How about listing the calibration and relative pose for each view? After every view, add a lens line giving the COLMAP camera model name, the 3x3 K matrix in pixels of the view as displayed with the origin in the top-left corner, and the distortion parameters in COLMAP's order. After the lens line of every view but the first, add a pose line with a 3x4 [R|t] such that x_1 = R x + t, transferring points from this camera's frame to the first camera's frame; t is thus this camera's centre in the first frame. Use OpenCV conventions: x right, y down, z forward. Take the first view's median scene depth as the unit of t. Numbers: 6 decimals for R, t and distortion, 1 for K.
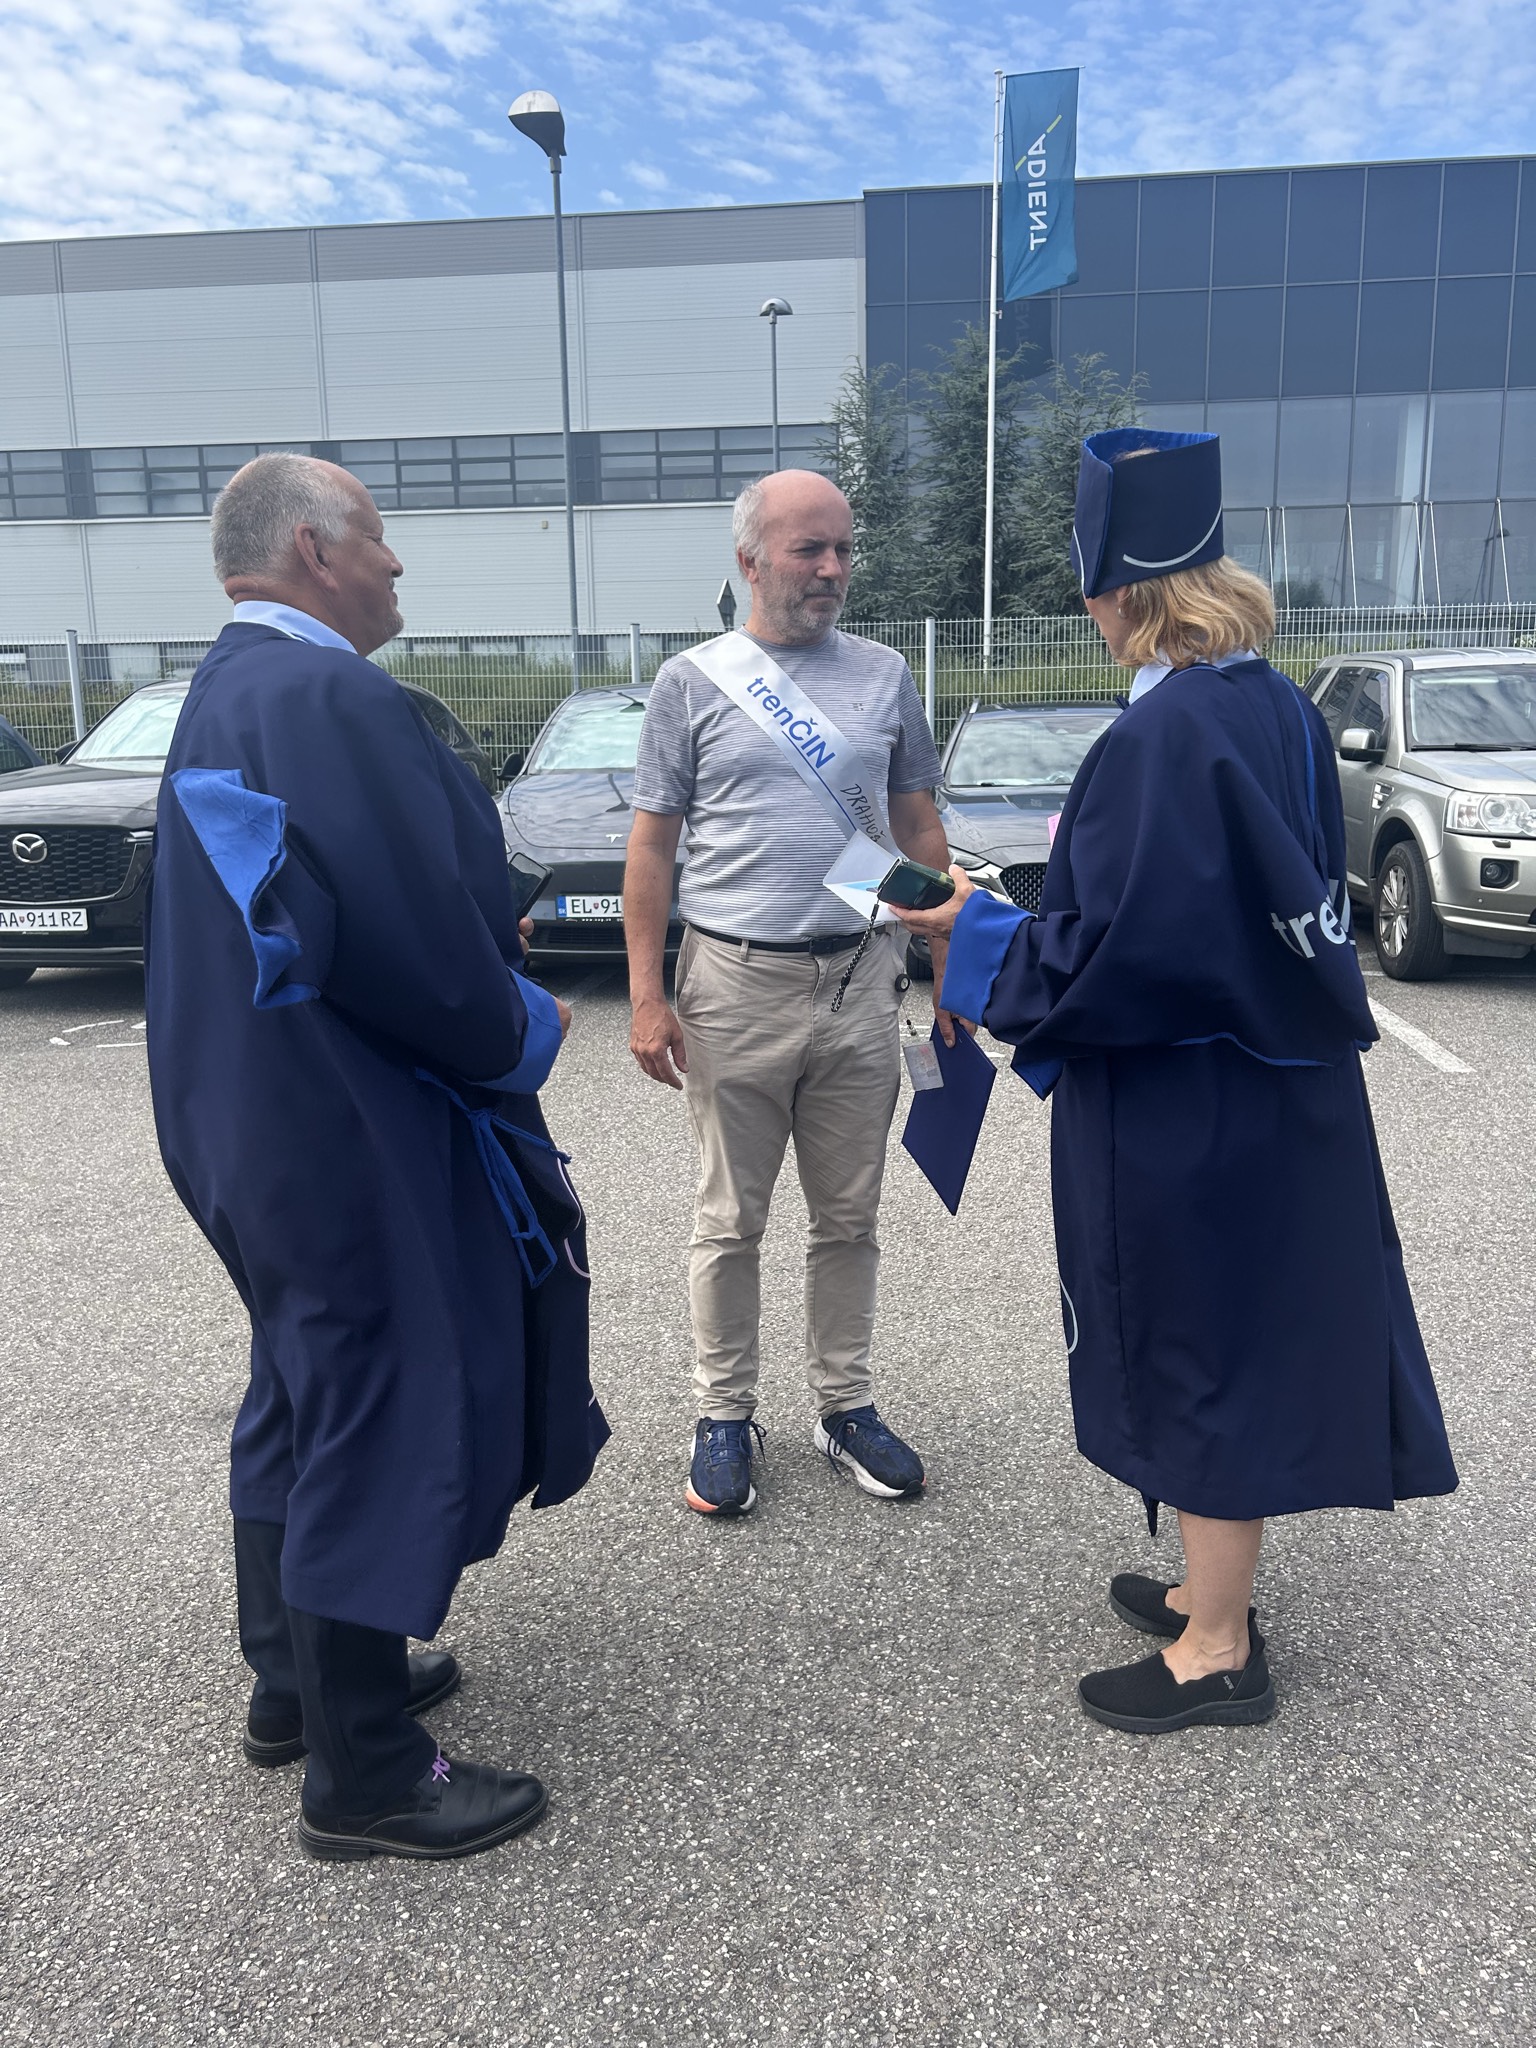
lens RADIAL K [[1549.0, 0, 782.3], [0, 1549.0, 1017.6], [0, 0, 1]] dist [0.045184, -0.051134]
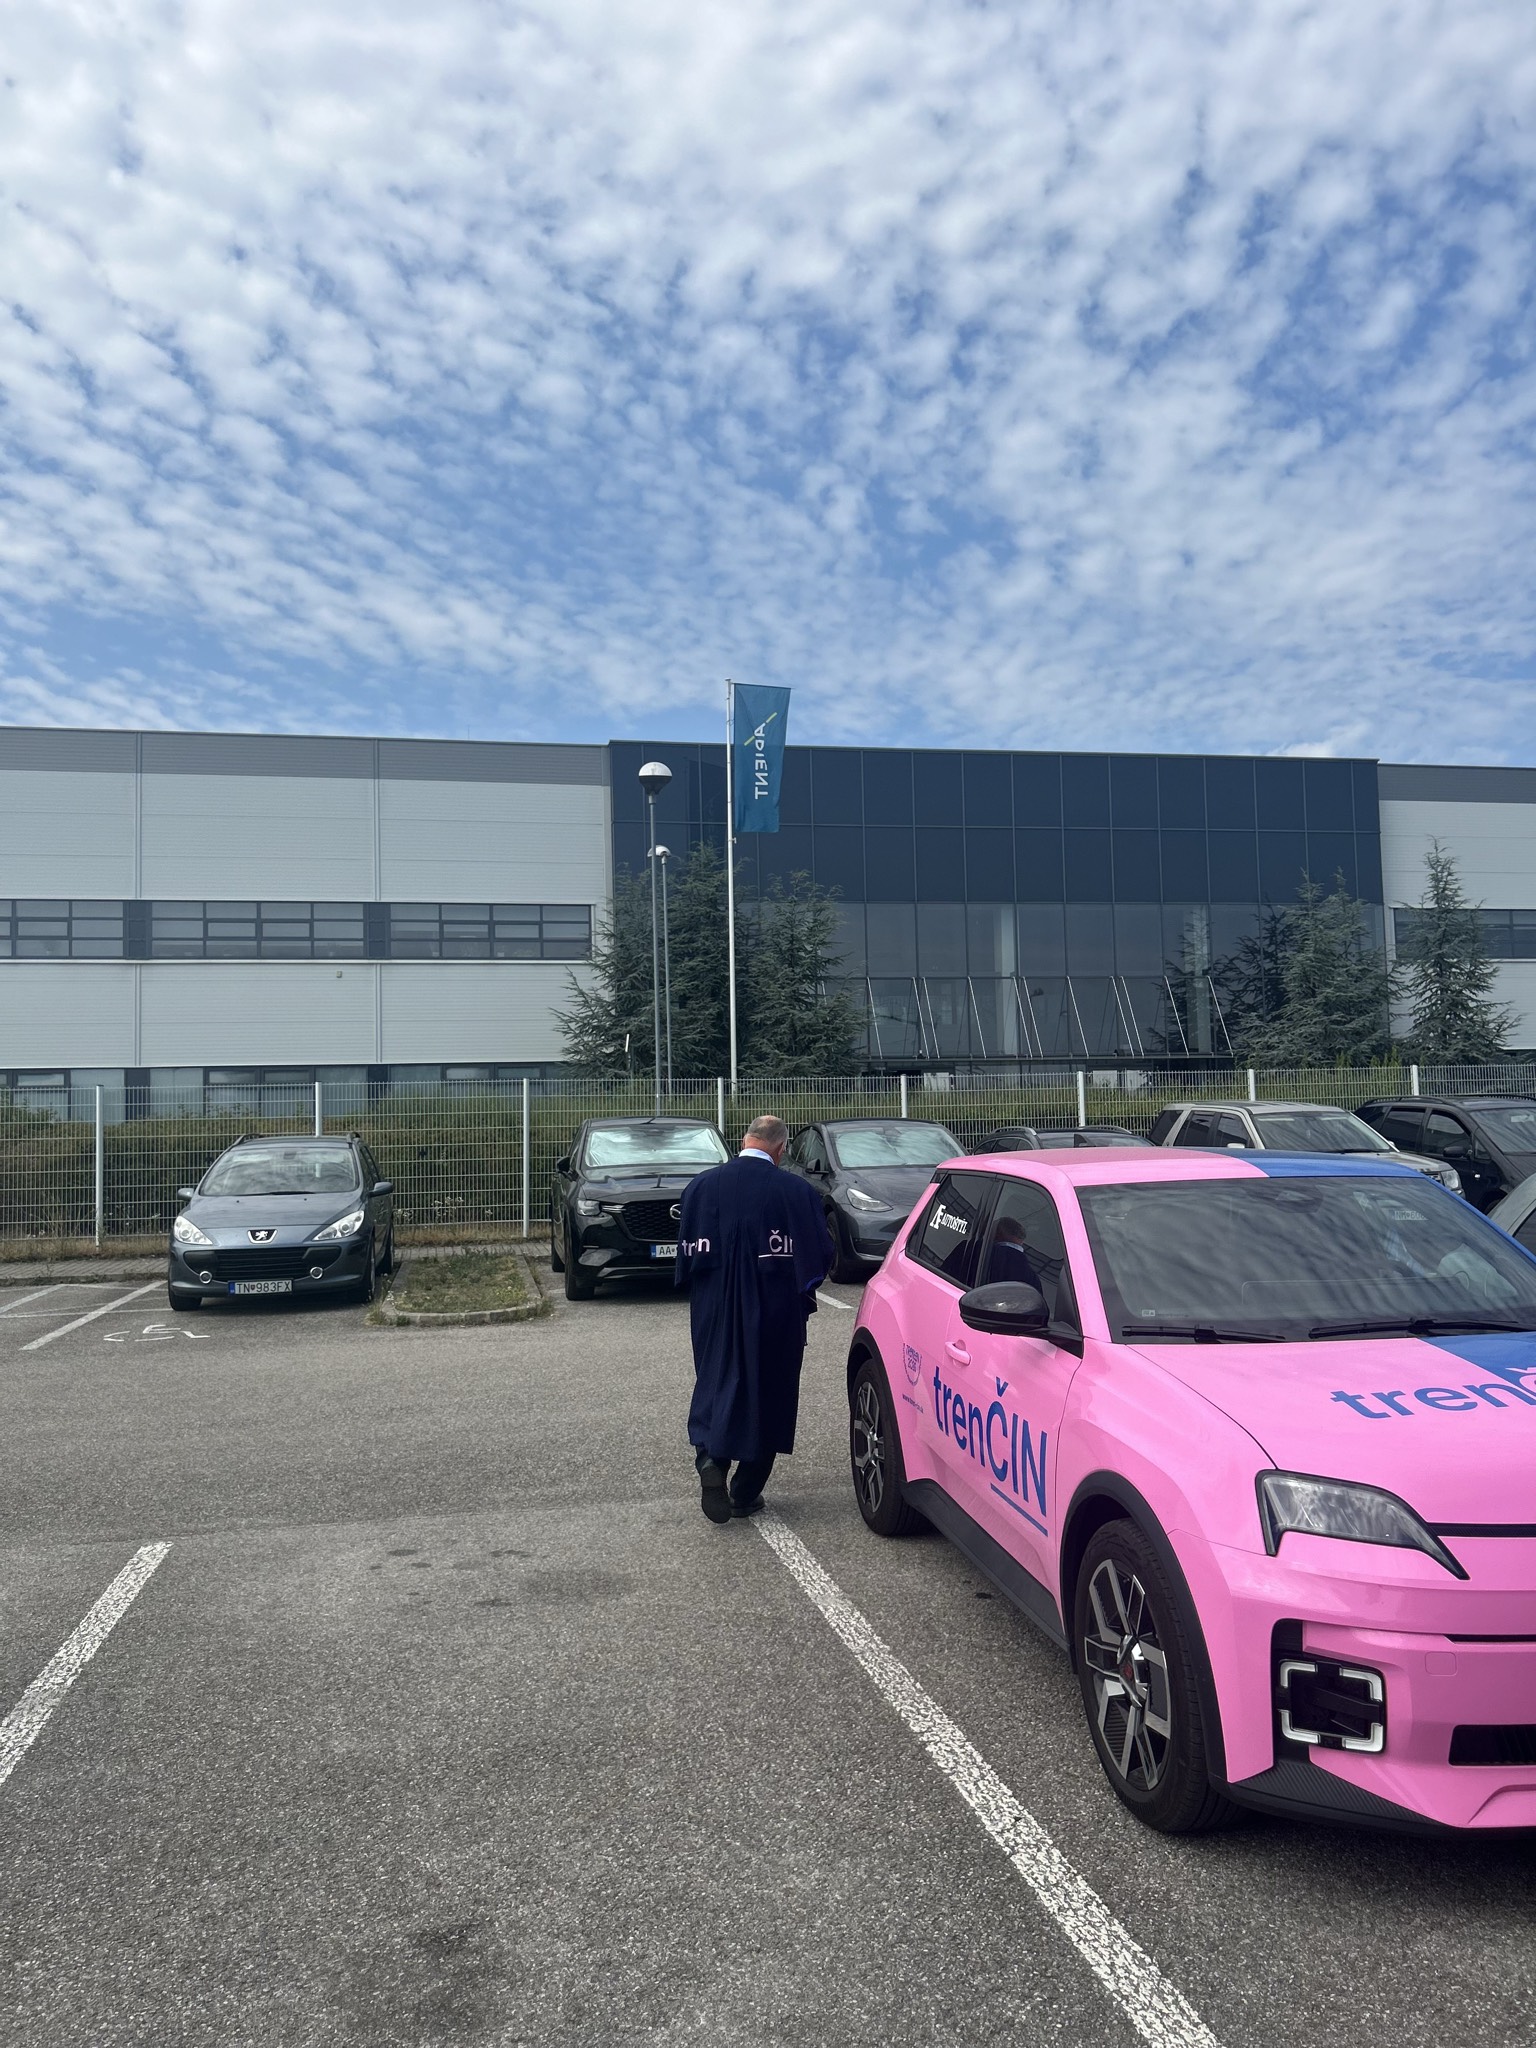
lens RADIAL K [[1549.0, 0, 753.1], [0, 1549.0, 1049.2], [0, 0, 1]] dist [0.045184, -0.051134]
pose [[0.955824, 0.008268, 0.293823, -2.471506], [0.061956, 0.971480, -0.228883, 0.351113], [-0.287336, 0.236976, 0.928052, -2.132379]]
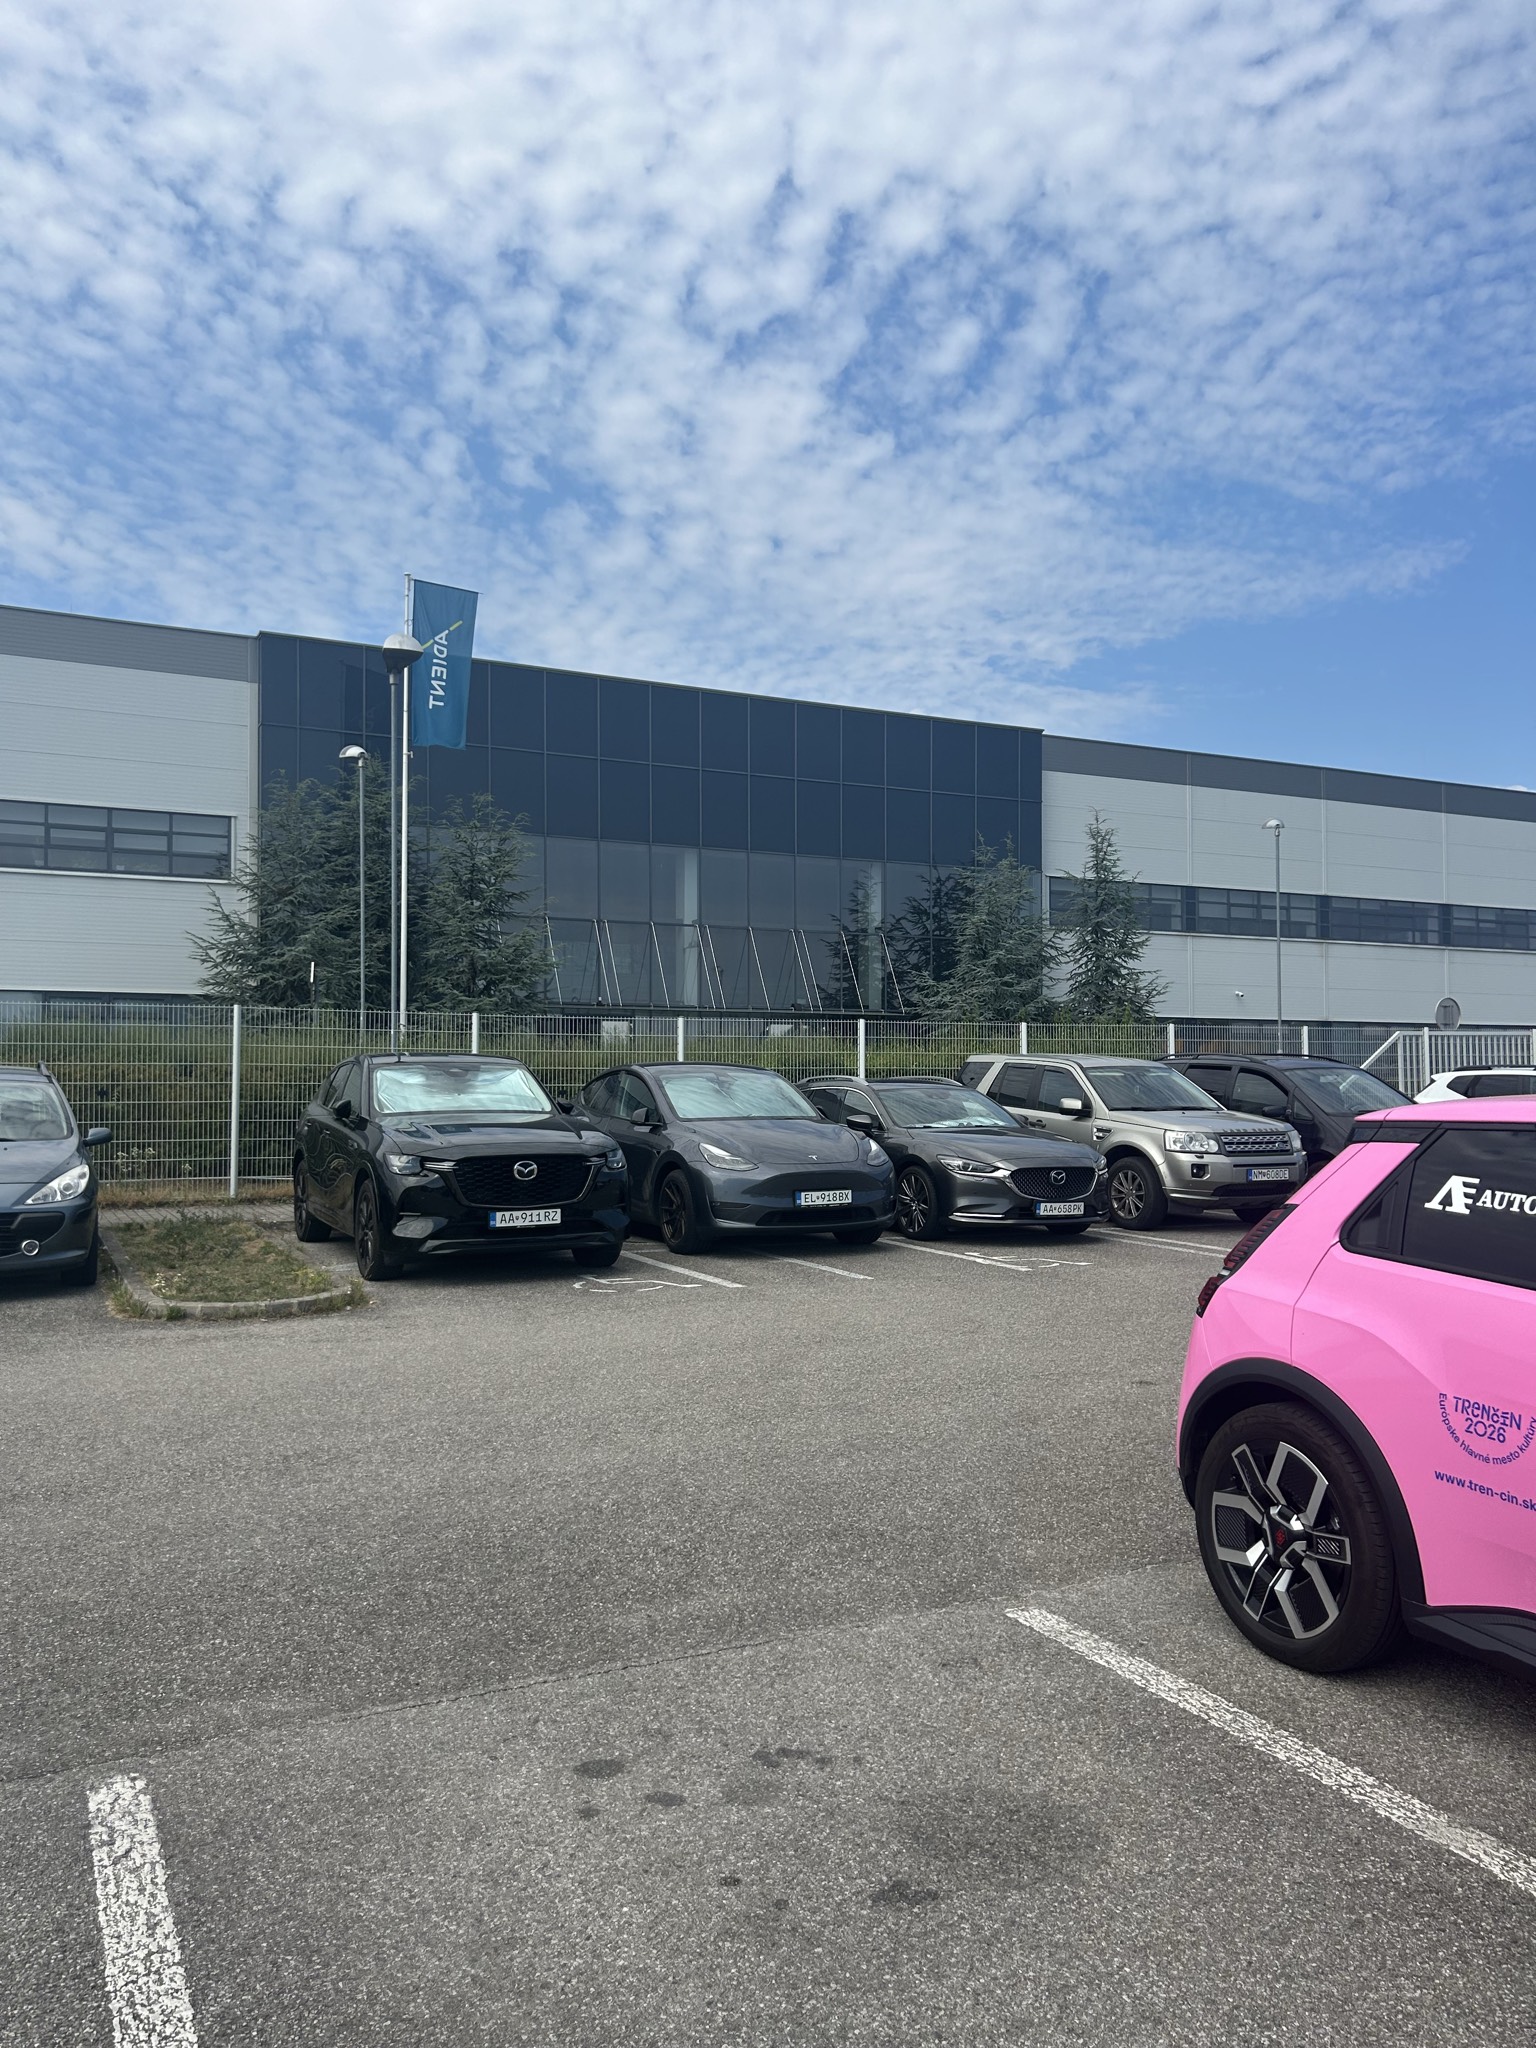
lens RADIAL K [[1549.0, 0, 761.5], [0, 1549.0, 989.1], [0, 0, 1]] dist [0.045184, -0.051134]
pose [[0.842954, 0.045771, 0.536035, -2.882725], [0.085860, 0.972158, -0.218031, 0.181993], [-0.531090, 0.229814, 0.815555, -1.045232]]
